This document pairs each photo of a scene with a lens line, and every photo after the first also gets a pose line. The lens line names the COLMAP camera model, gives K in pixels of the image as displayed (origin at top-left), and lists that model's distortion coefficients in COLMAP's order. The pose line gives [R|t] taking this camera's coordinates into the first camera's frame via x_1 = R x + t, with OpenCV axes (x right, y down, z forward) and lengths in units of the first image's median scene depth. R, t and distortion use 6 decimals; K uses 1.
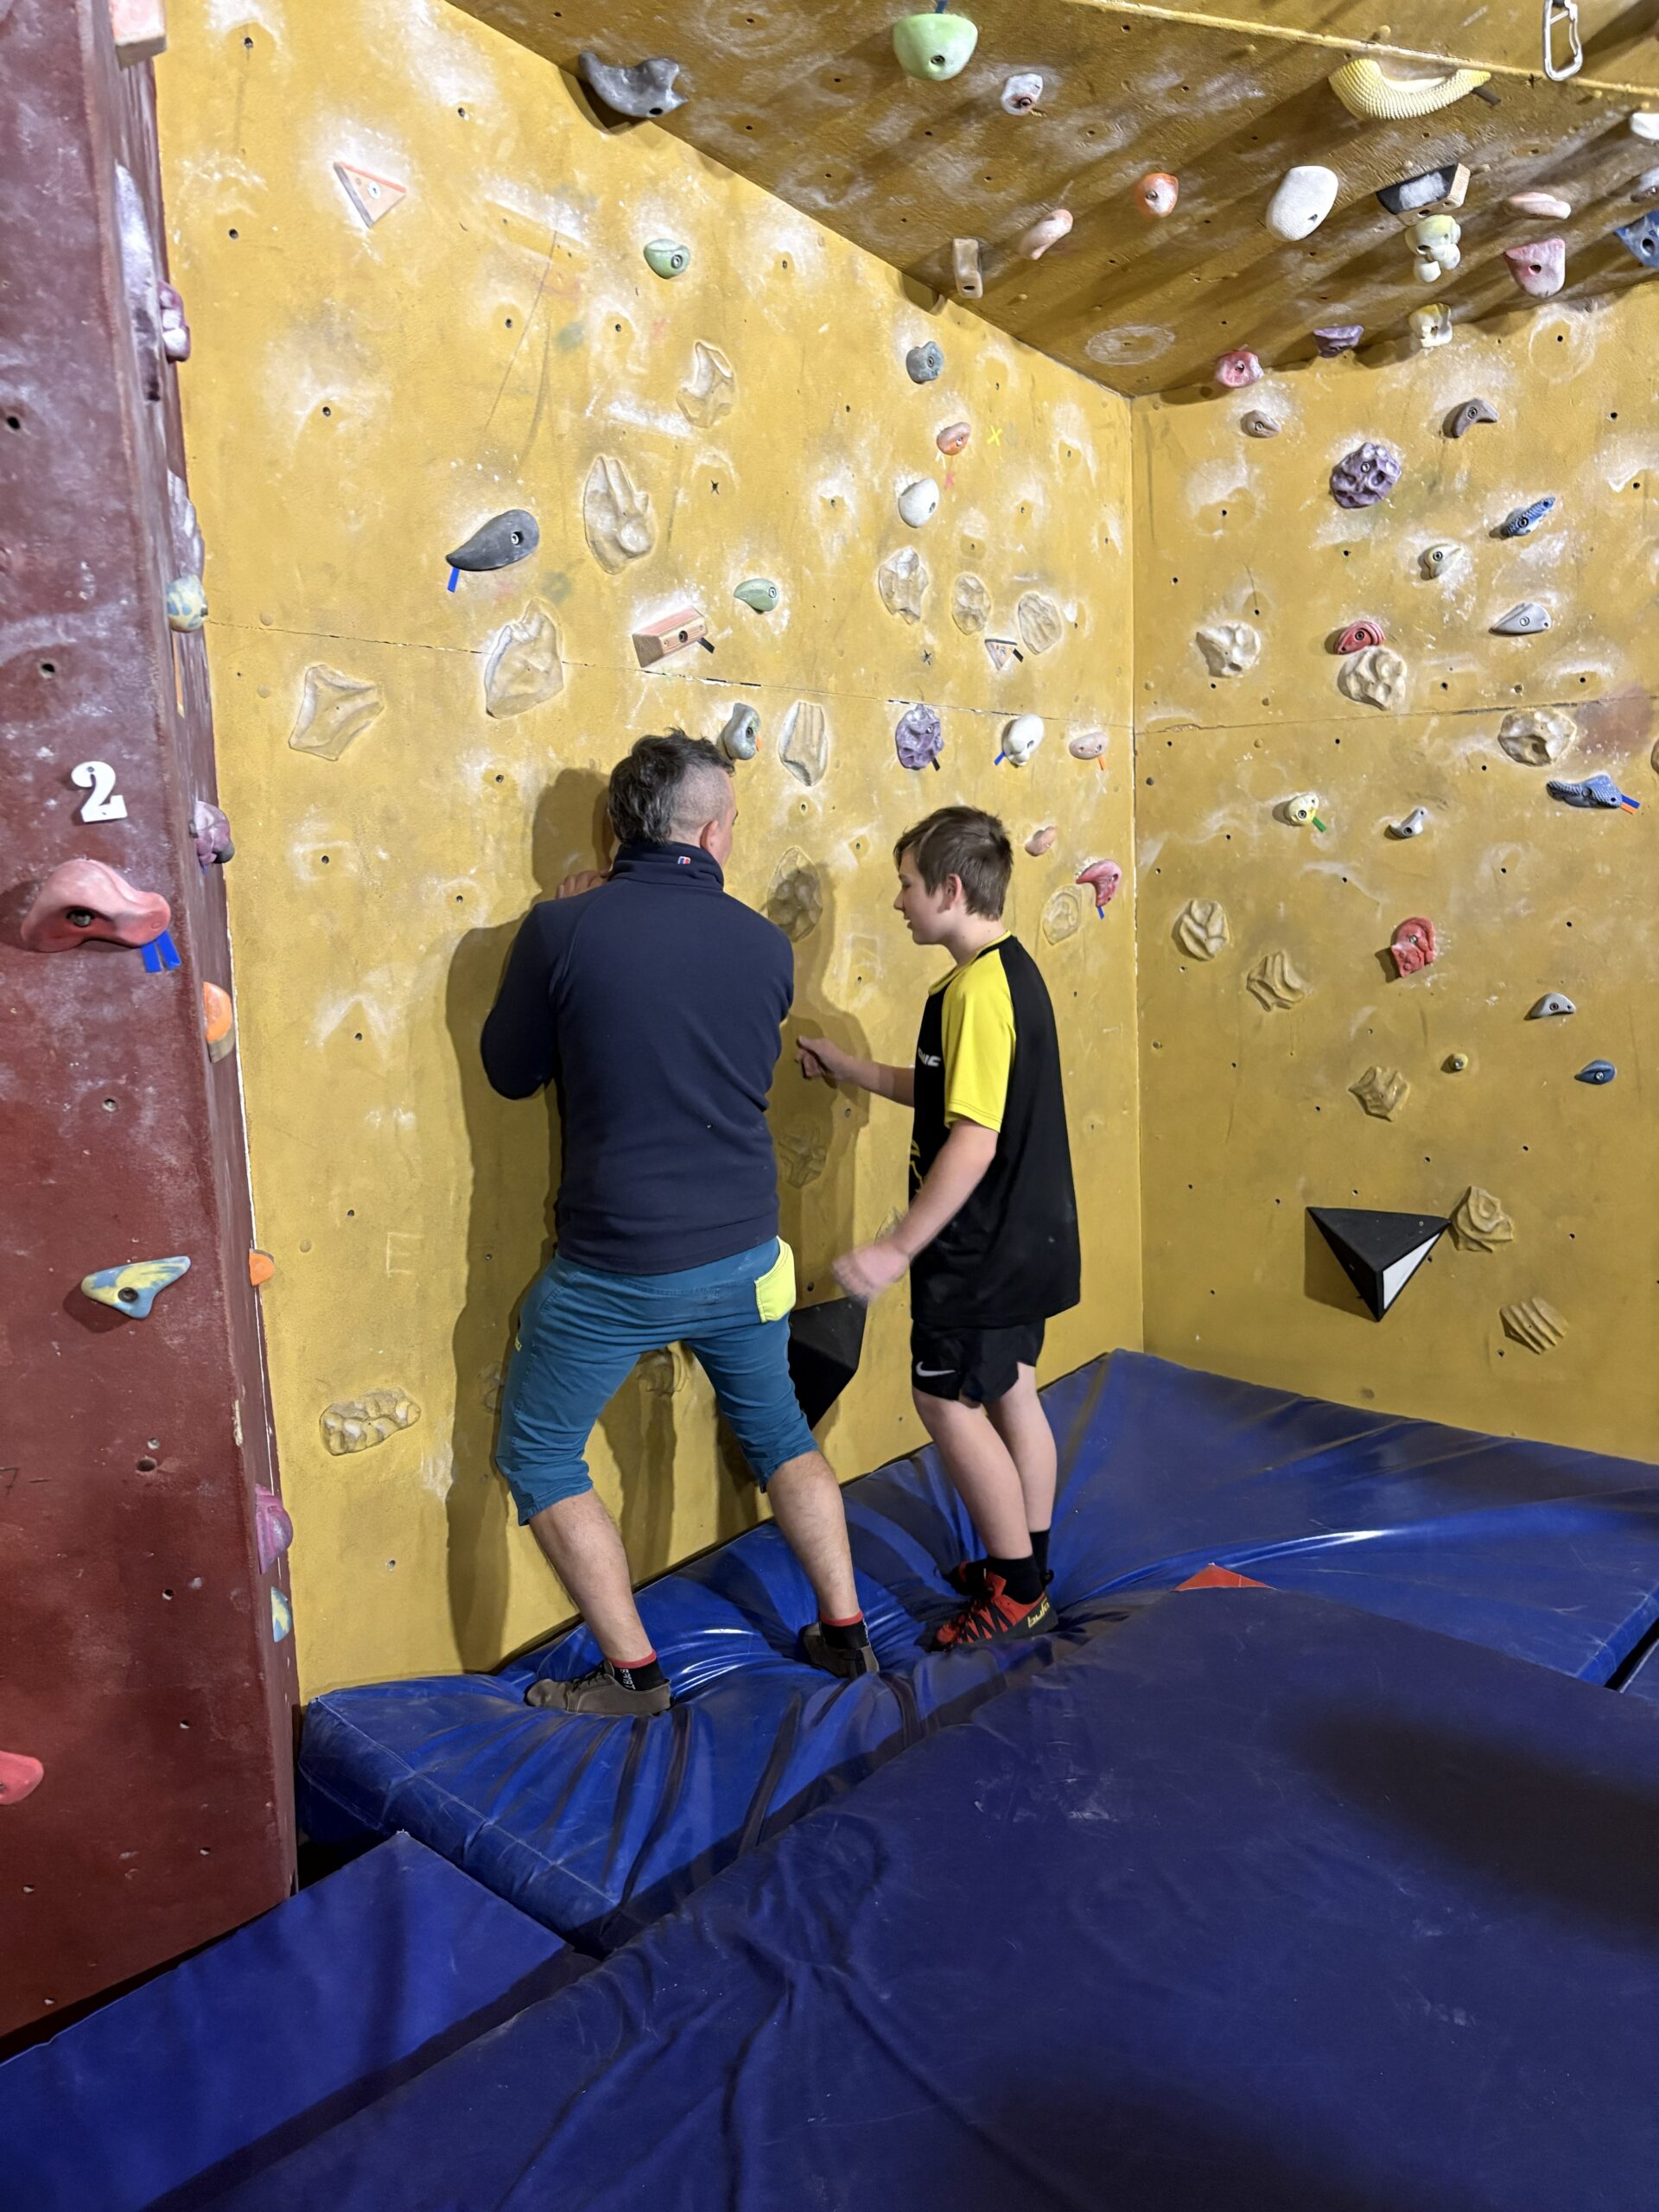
lens RADIAL K [[1687.2, 0, 853.2], [0, 1687.2, 1111.4], [0, 0, 1]] dist [0.061206, -0.051464]
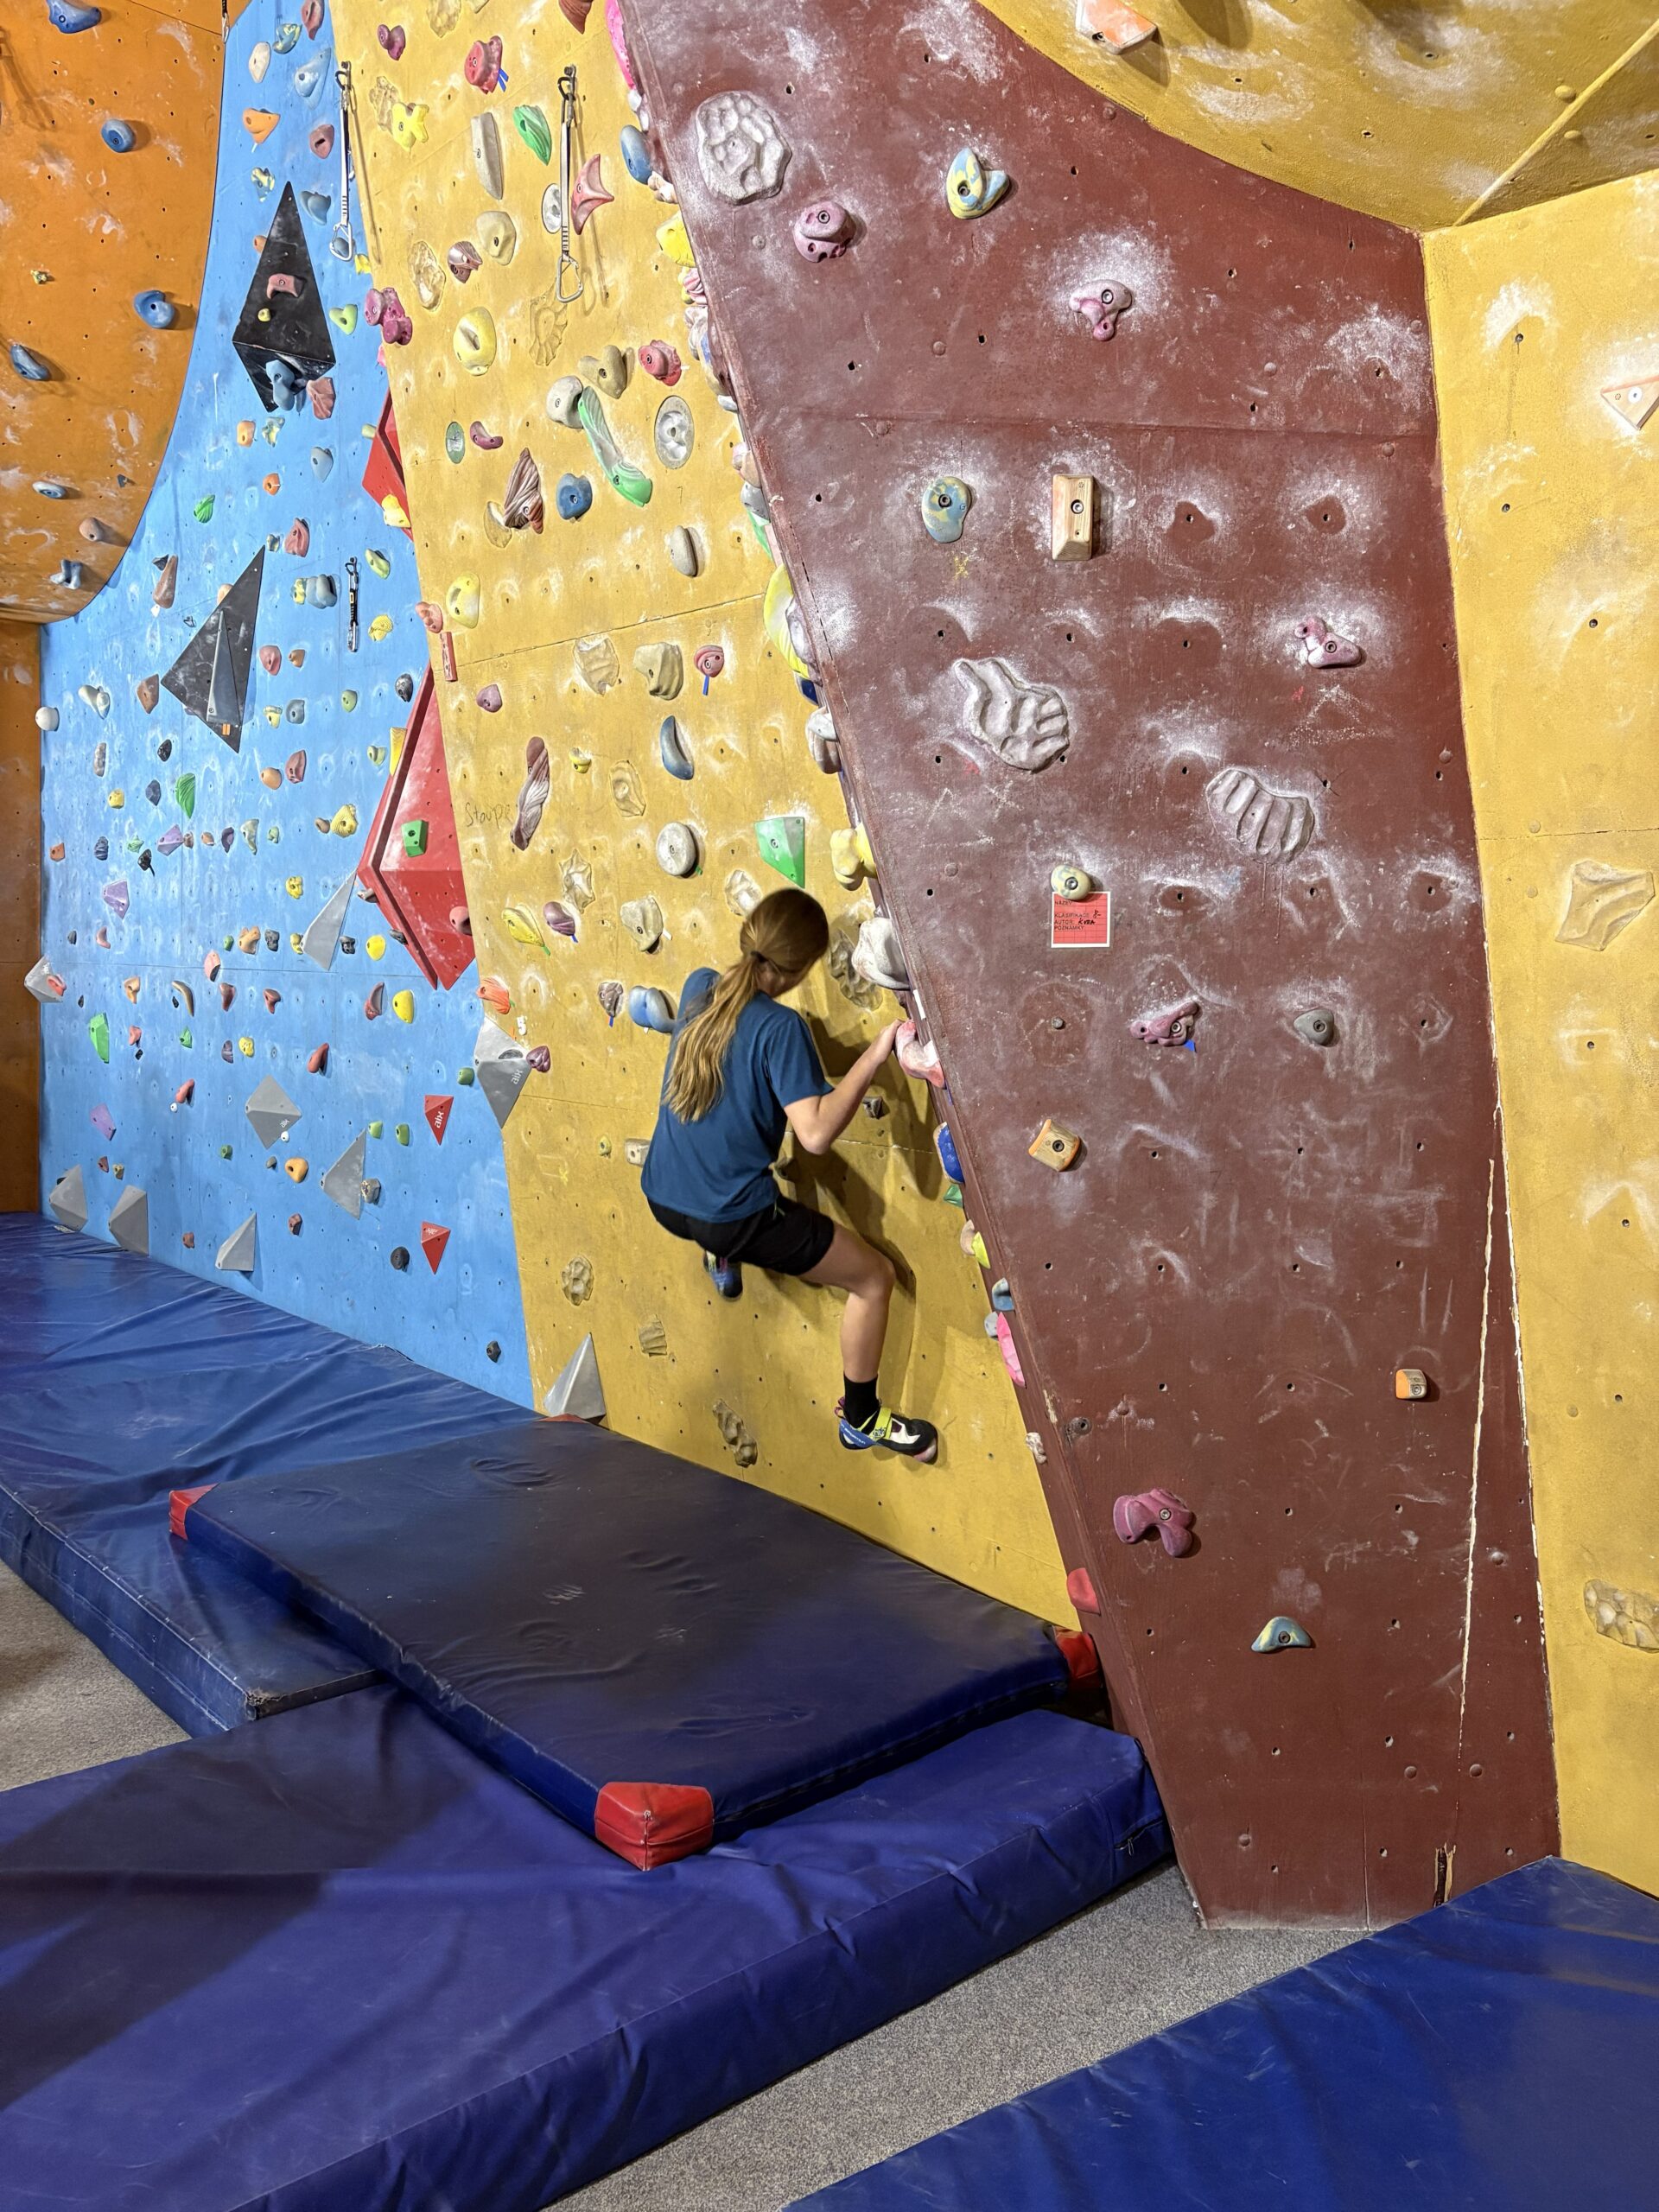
lens RADIAL K [[1665.6, 0, 842.2], [0, 1665.6, 1122.3], [0, 0, 1]] dist [0.033853, -0.026110]
pose [[-0.261477, 0.101914, -0.959814, 0.526198], [-0.146163, 0.978762, 0.143744, -0.121496], [0.954079, 0.177875, -0.241028, 0.548063]]
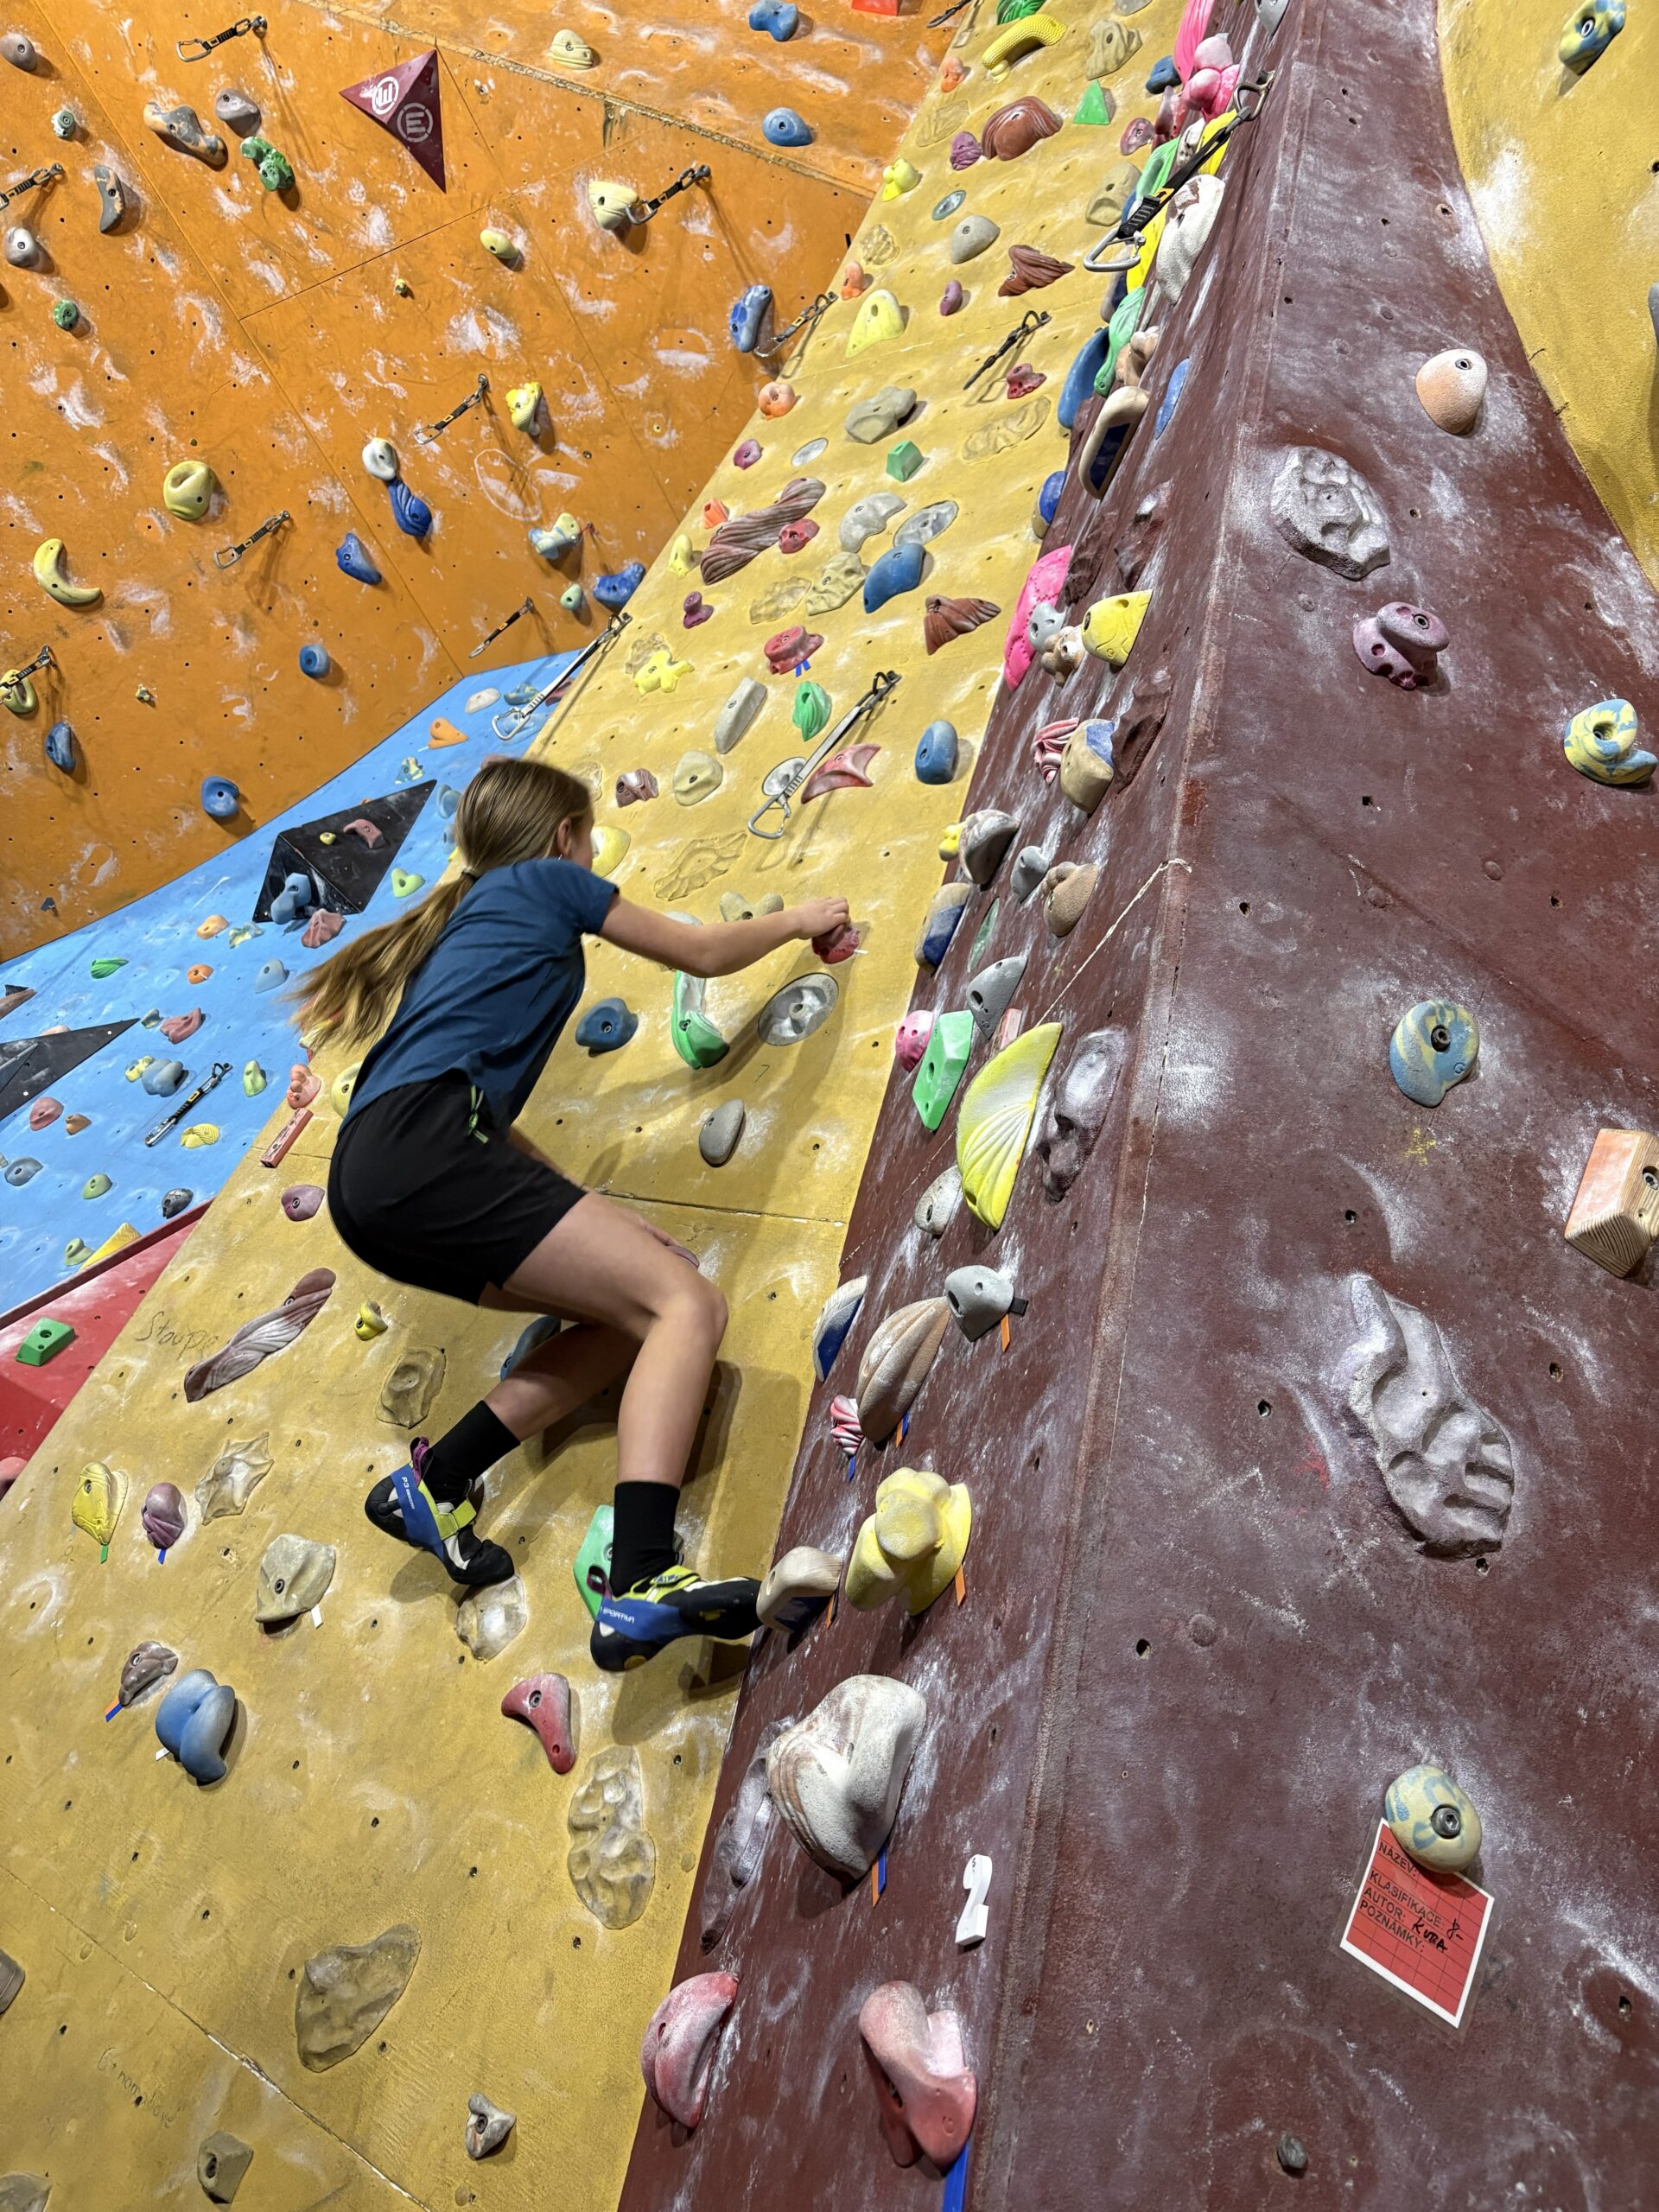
lens RADIAL K [[1681.2, 0, 821.4], [0, 1681.2, 1116.7], [0, 0, 1]] dist [0.017305, -0.008259]
pose [[0.050018, -0.555951, -0.829709, 0.129127], [-0.615241, 0.637260, -0.464088, -0.010432], [0.786751, 0.533684, -0.310170, 0.396517]]
